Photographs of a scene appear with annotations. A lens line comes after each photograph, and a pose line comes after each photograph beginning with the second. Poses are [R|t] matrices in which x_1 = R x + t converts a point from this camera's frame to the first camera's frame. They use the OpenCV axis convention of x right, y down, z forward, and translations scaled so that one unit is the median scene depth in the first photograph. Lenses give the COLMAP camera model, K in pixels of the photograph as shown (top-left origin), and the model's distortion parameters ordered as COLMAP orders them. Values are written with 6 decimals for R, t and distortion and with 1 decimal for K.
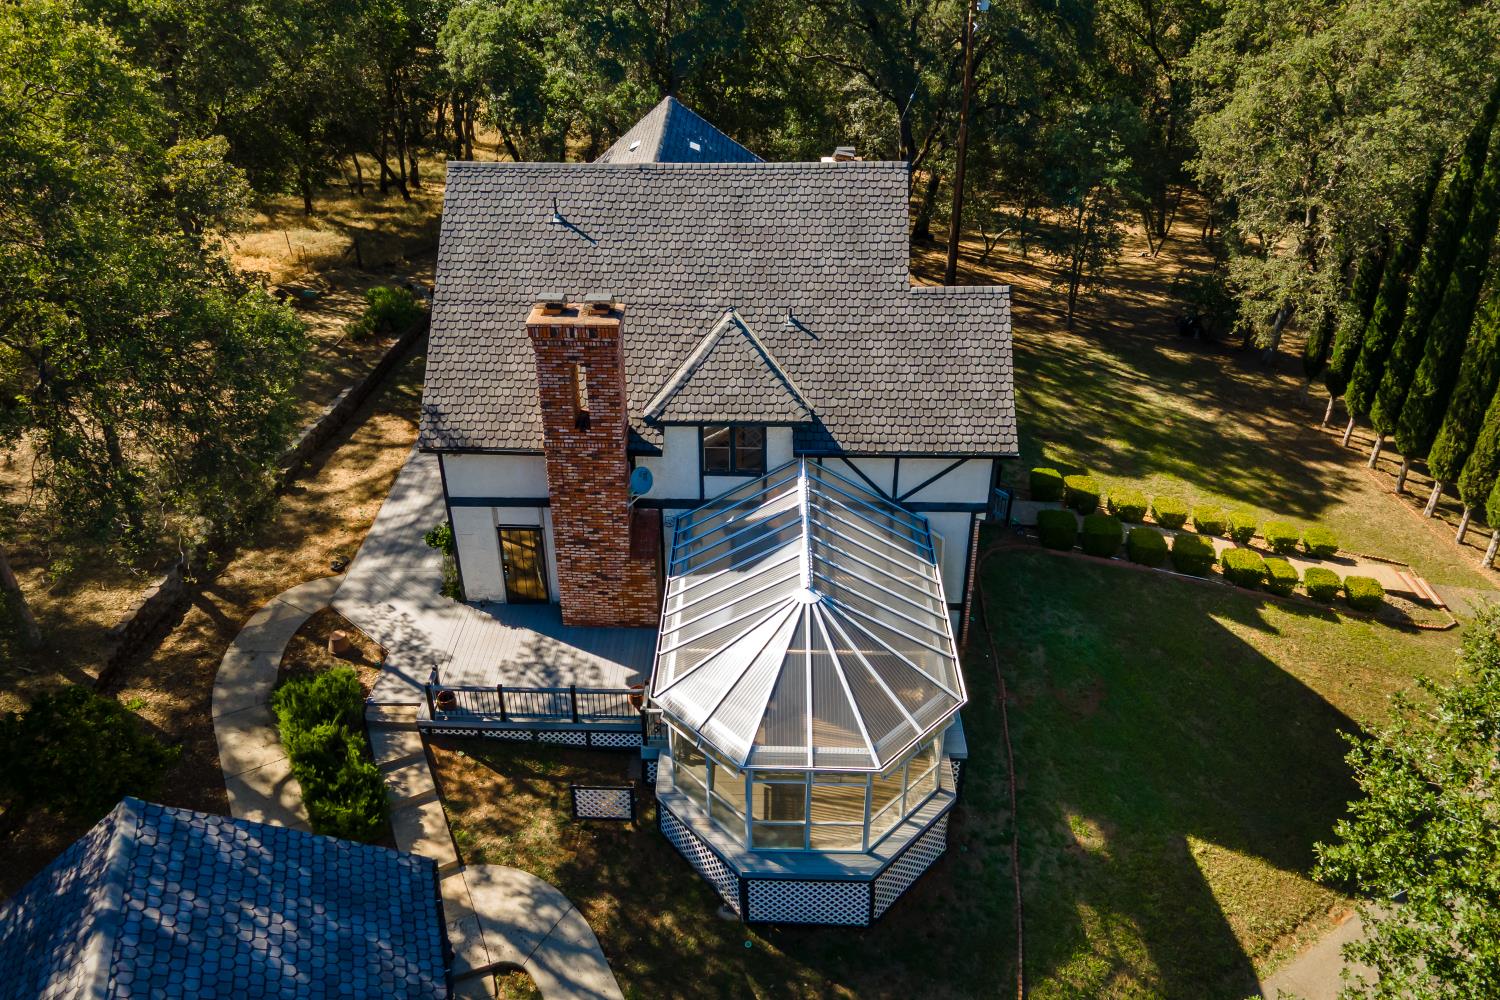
lens RADIAL K [[1062.8, 0, 693.0], [0, 1062.8, 413.9], [0, 0, 1]] dist [0.051592, 0.000647]
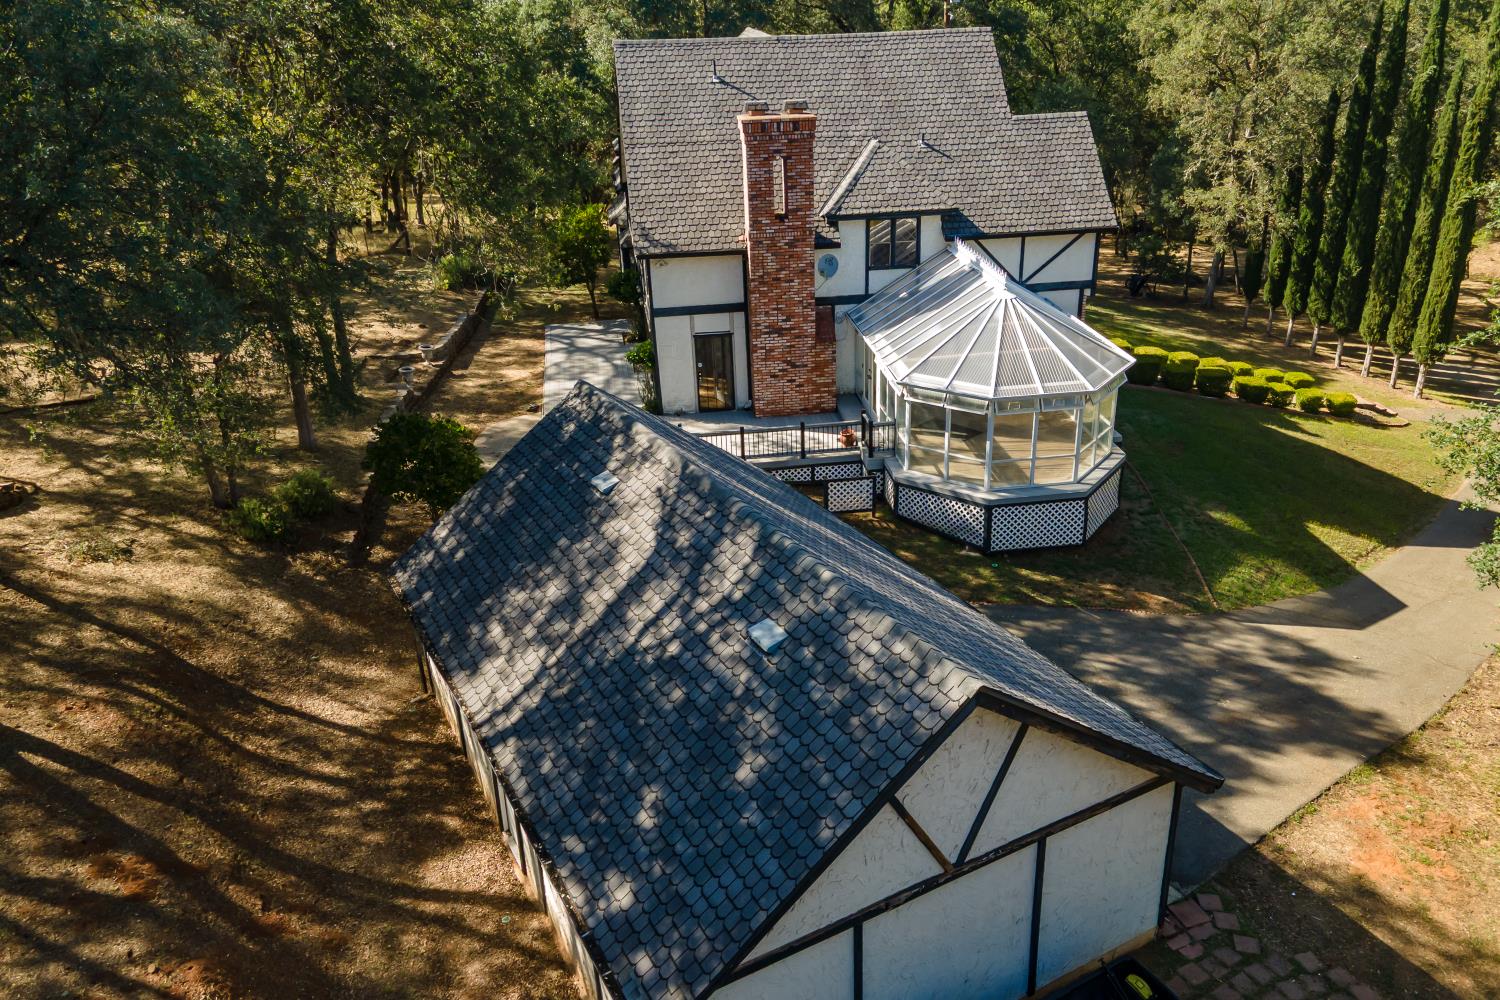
lens RADIAL K [[1090.0, 0, 744.4], [0, 1090.0, 477.1], [0, 0, 1]] dist [-0.001808, 0.096601]
pose [[0.984378, -0.086023, 0.153625, -0.335077], [0.097966, 0.992587, -0.071932, 0.361535], [-0.146299, 0.085858, 0.985508, -0.170446]]
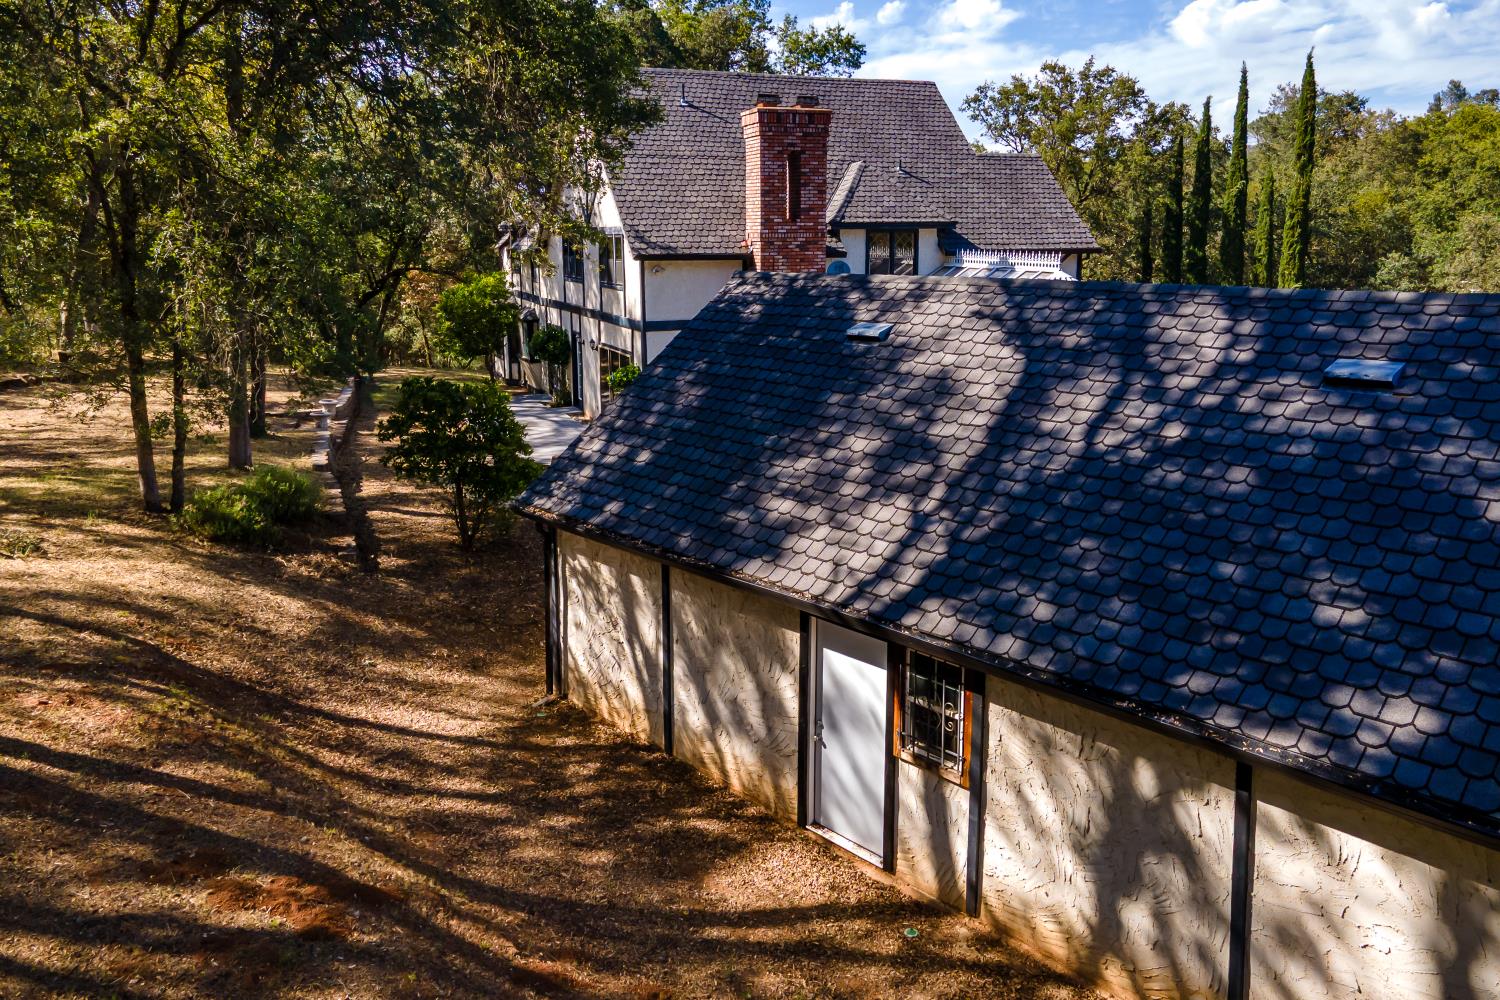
lens RADIAL K [[1075.1, 0, 712.8], [0, 1075.1, 405.9], [0, 0, 1]] dist [0.046948, -0.001705]
pose [[0.920512, -0.054895, 0.386839, -0.581567], [0.179943, 0.938394, -0.295021, 0.476476], [-0.346812, 0.341179, 0.873681, 0.109873]]
